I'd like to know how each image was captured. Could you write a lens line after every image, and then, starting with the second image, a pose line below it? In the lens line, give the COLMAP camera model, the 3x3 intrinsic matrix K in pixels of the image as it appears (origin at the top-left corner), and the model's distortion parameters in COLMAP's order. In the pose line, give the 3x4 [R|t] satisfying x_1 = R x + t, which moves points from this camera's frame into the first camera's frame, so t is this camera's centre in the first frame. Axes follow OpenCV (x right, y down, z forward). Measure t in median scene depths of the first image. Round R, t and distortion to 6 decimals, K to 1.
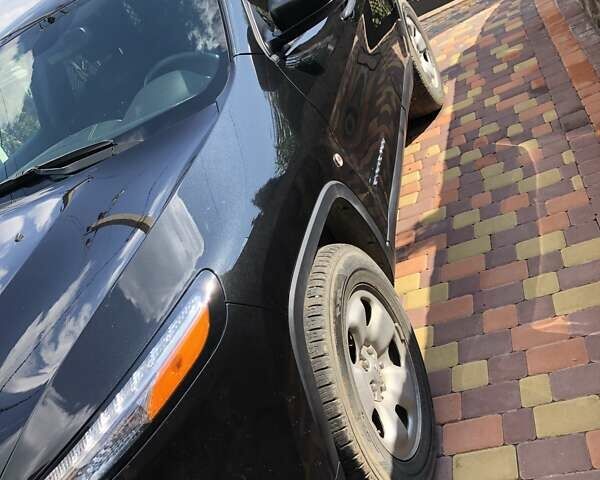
lens RADIAL K [[584.9, 0, 298.9], [0, 584.9, 248.0], [0, 0, 1]] dist [0.086405, -0.184951]
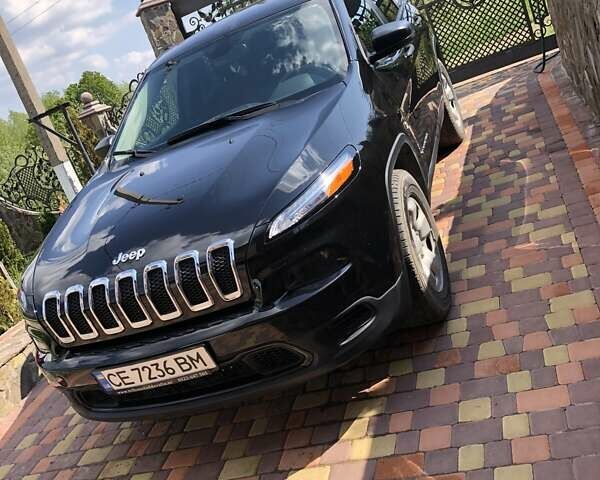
lens RADIAL K [[584.9, 0, 298.9], [0, 584.9, 248.0], [0, 0, 1]] dist [0.086405, -0.184951]
pose [[0.994734, 0.101499, -0.014232, -0.108239], [-0.102480, 0.987147, -0.122636, 0.266024], [0.001601, 0.123449, 0.992350, -0.390480]]
